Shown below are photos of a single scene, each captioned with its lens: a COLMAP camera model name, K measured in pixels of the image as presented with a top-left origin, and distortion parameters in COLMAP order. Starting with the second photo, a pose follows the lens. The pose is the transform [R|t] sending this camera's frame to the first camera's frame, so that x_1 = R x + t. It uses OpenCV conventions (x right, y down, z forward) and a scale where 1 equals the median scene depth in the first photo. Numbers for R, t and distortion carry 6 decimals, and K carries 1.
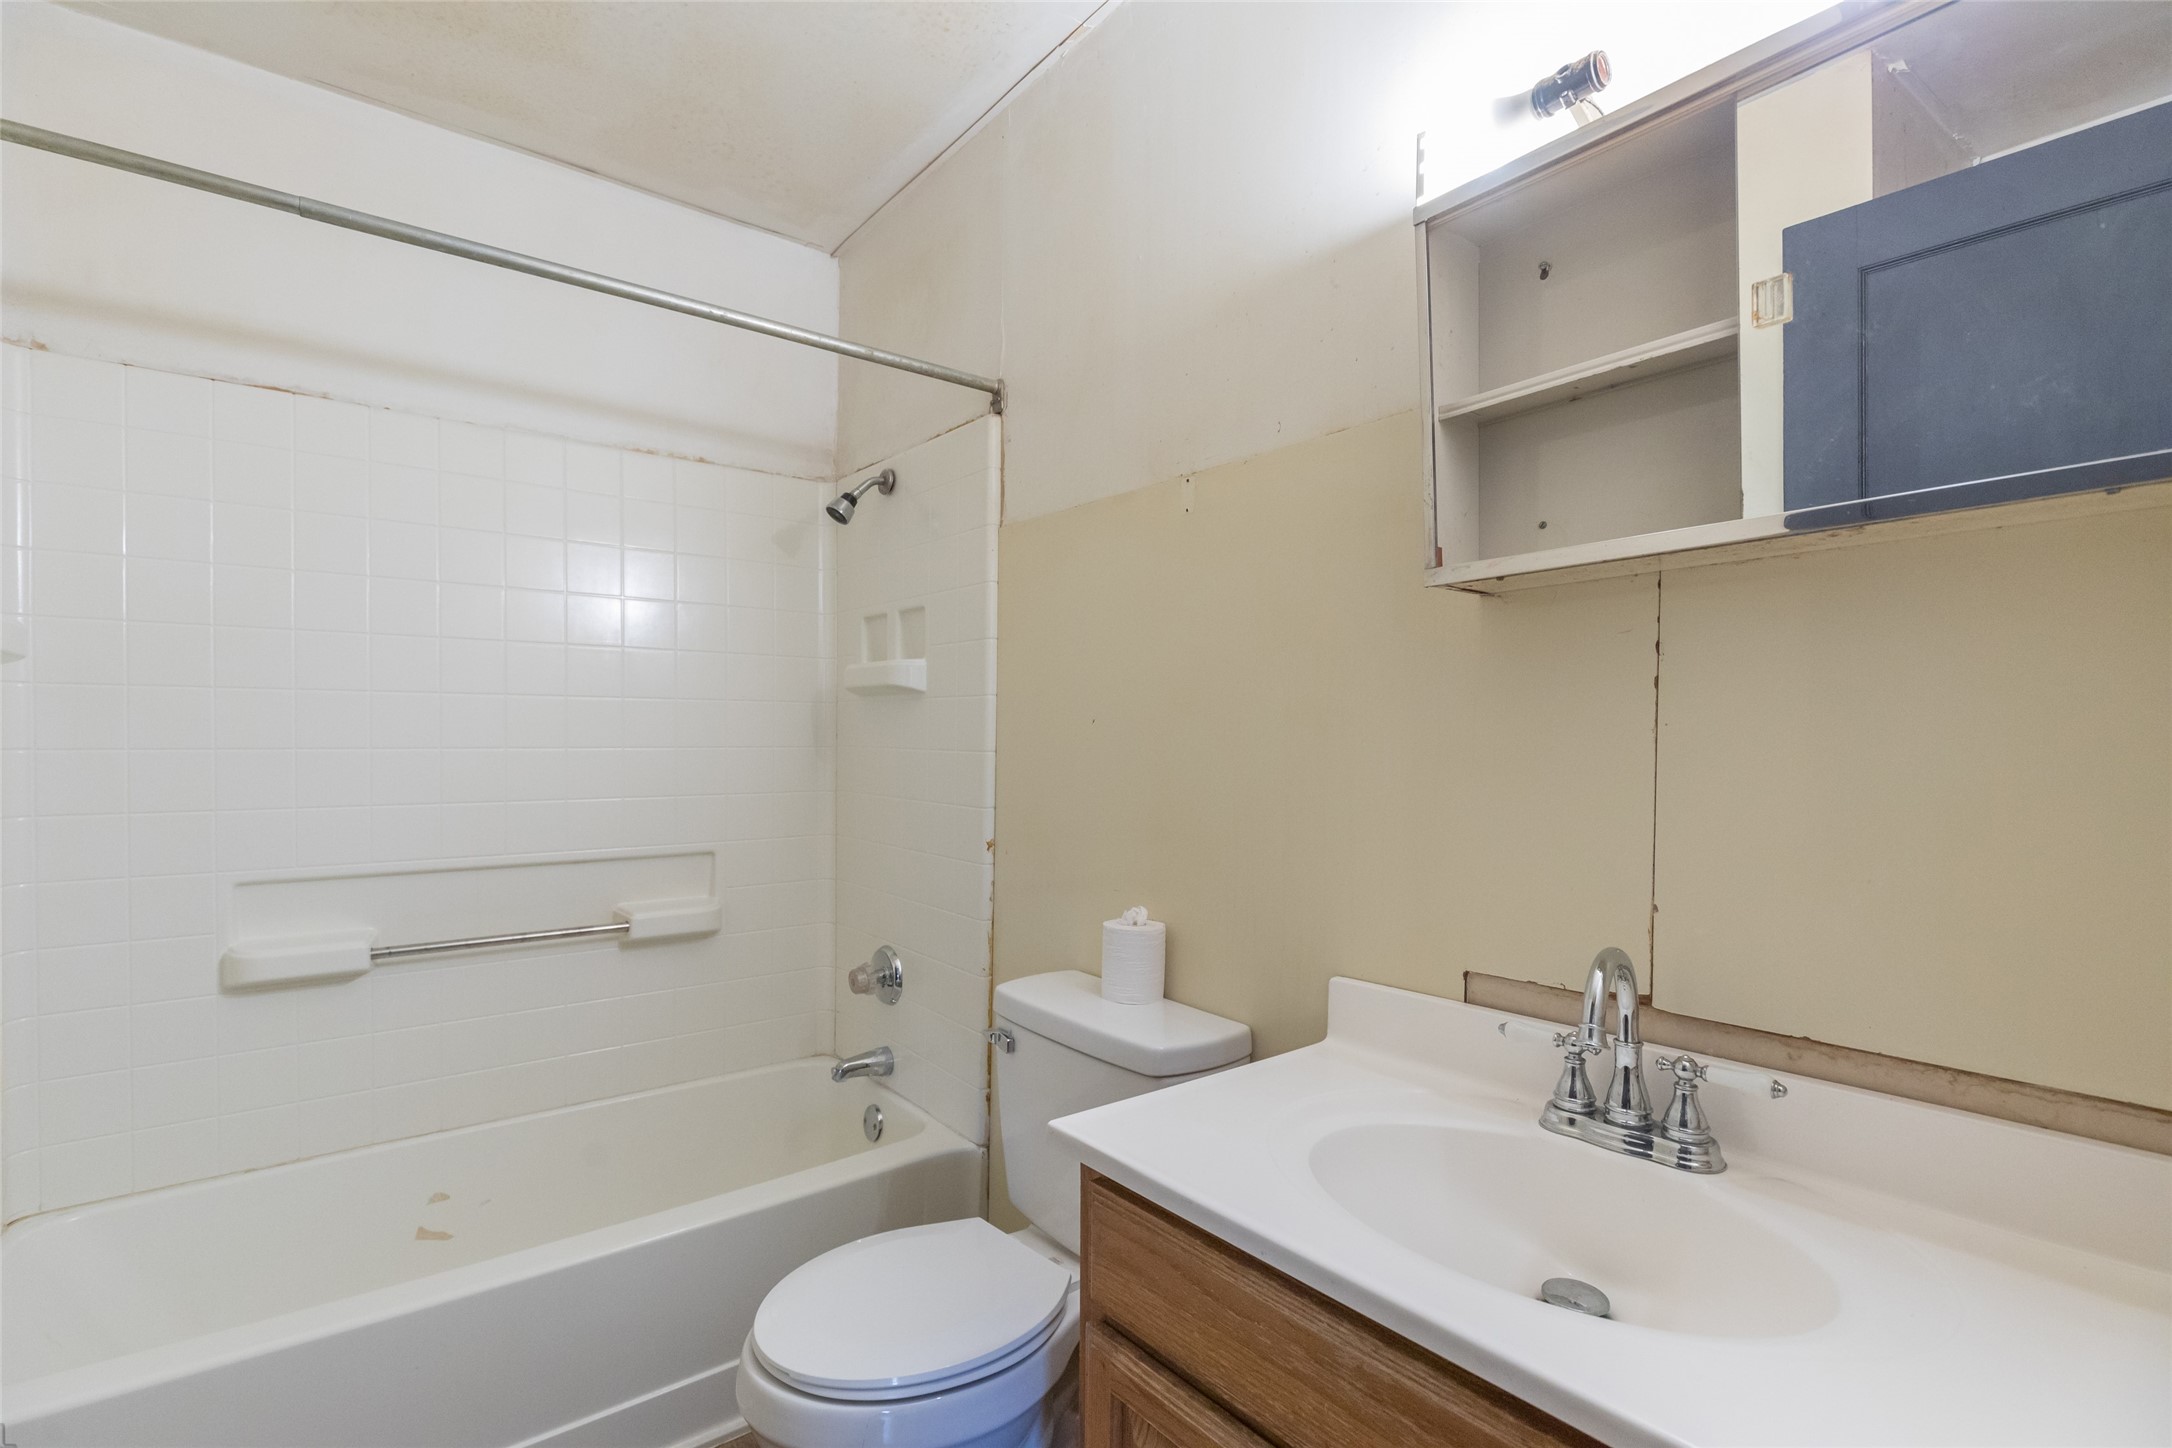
lens RADIAL K [[988.9, 0, 1082.6], [0, 988.9, 730.2], [0, 0, 1]] dist [0.009597, -0.002834]
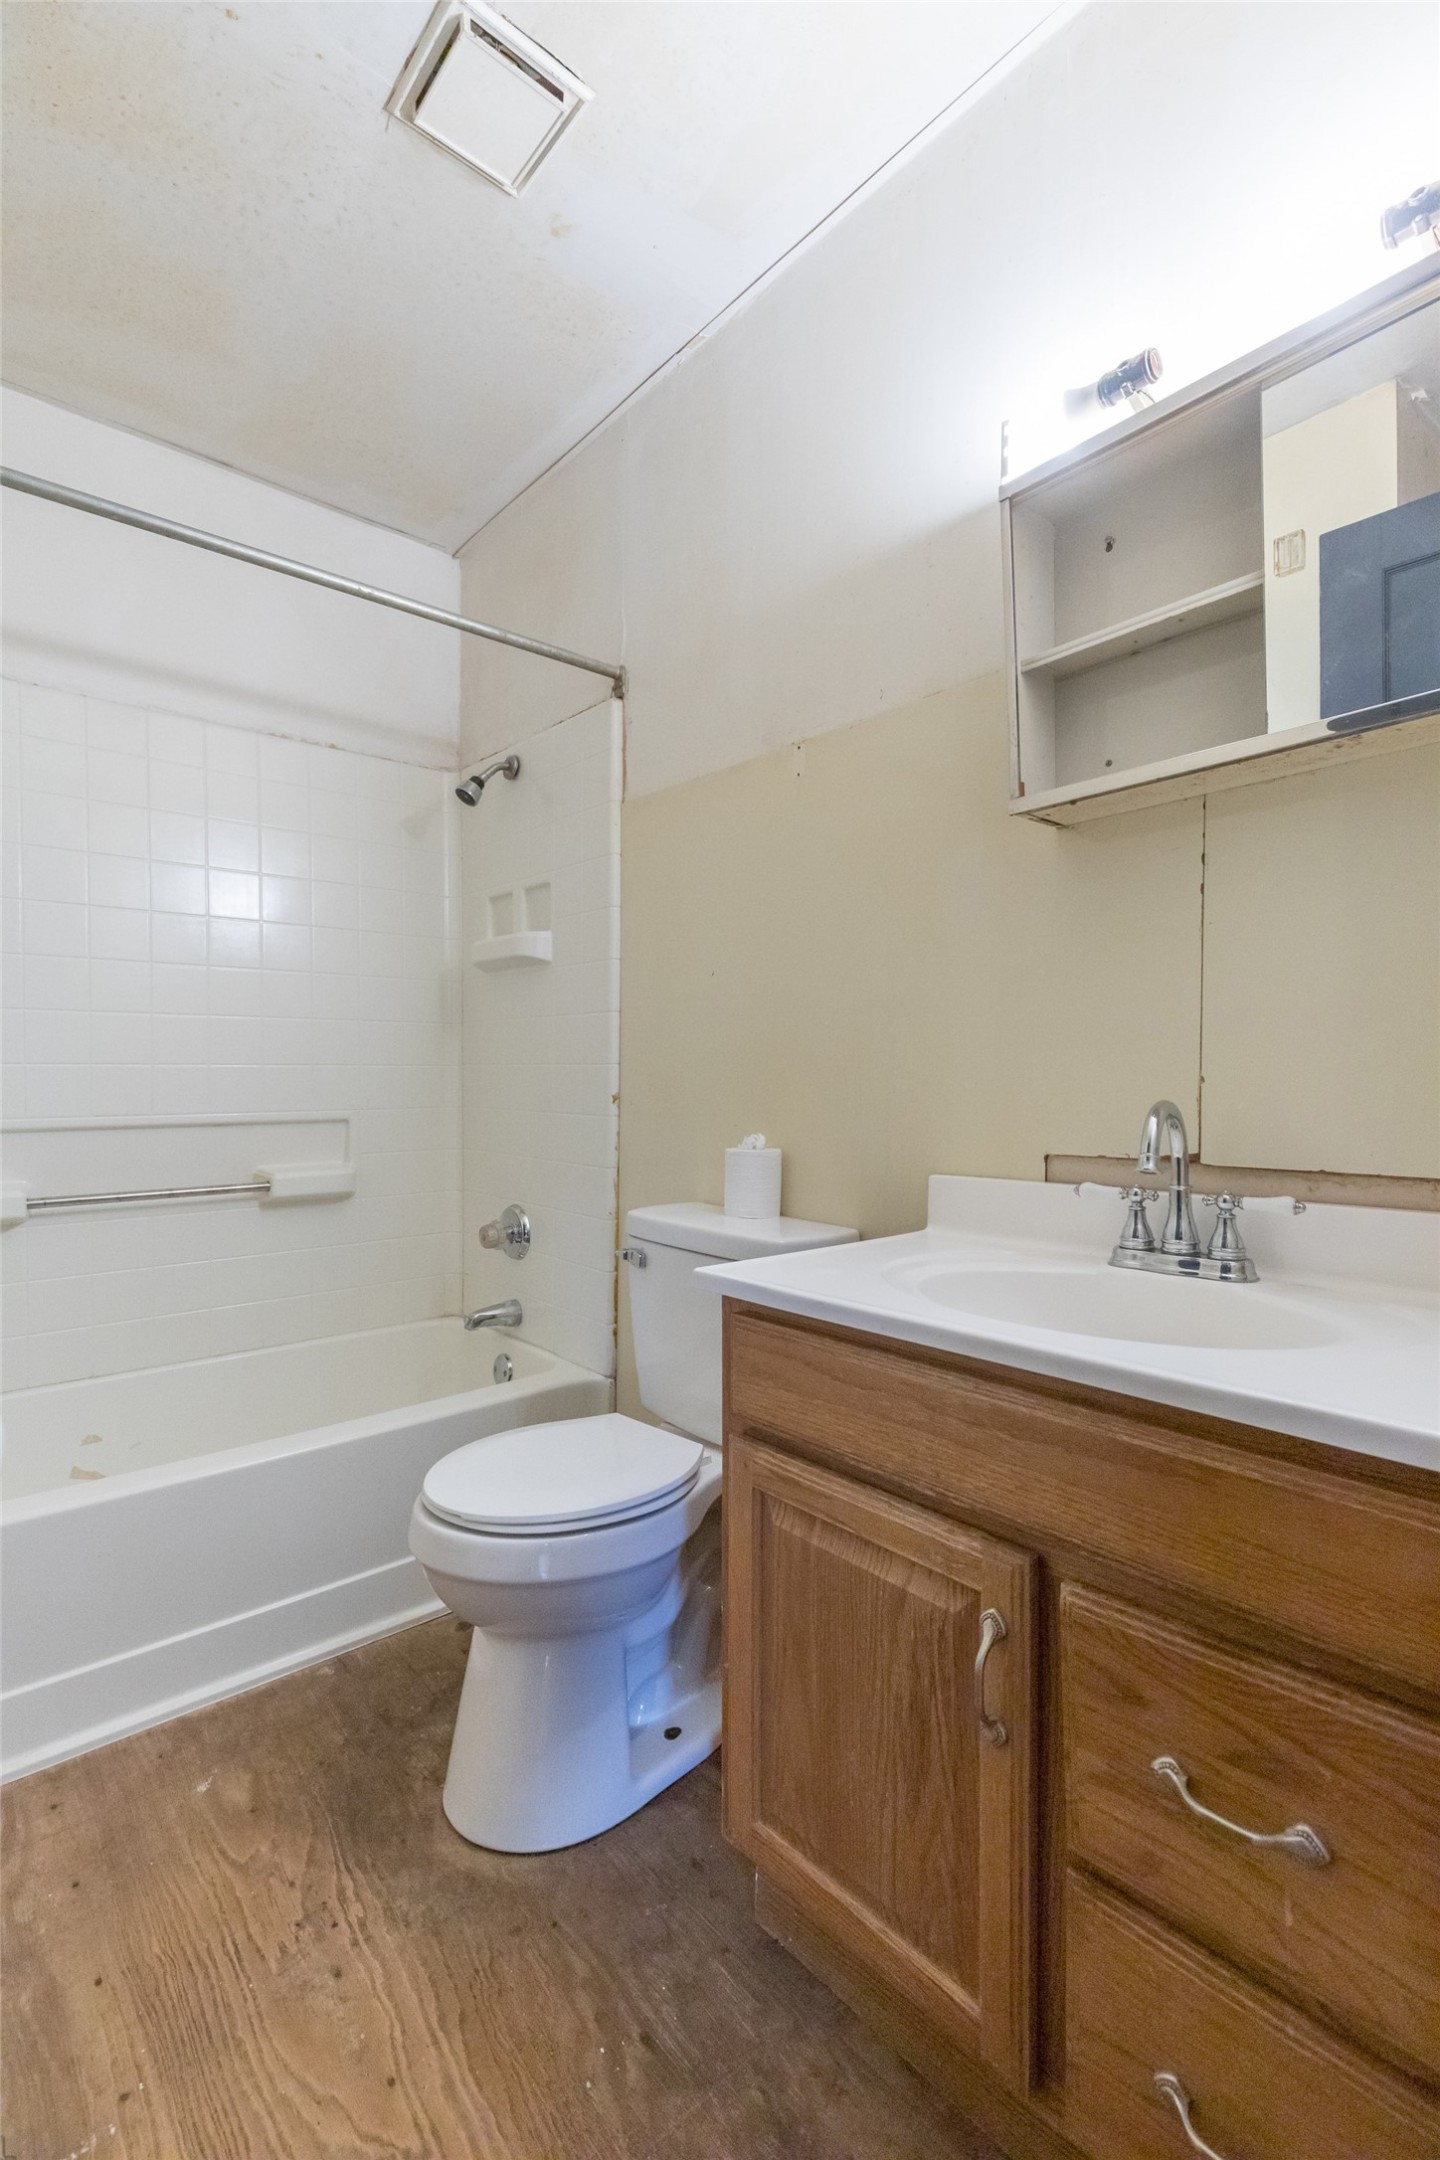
lens RADIAL K [[983.4, 0, 721.3], [0, 983.4, 1076.9], [0, 0, 1]] dist [0.009597, -0.002834]
pose [[0.998731, -0.008350, 0.049658, -0.038610], [0.008063, 0.999950, 0.005976, 0.109607], [-0.049706, -0.005568, 0.998748, -0.100705]]
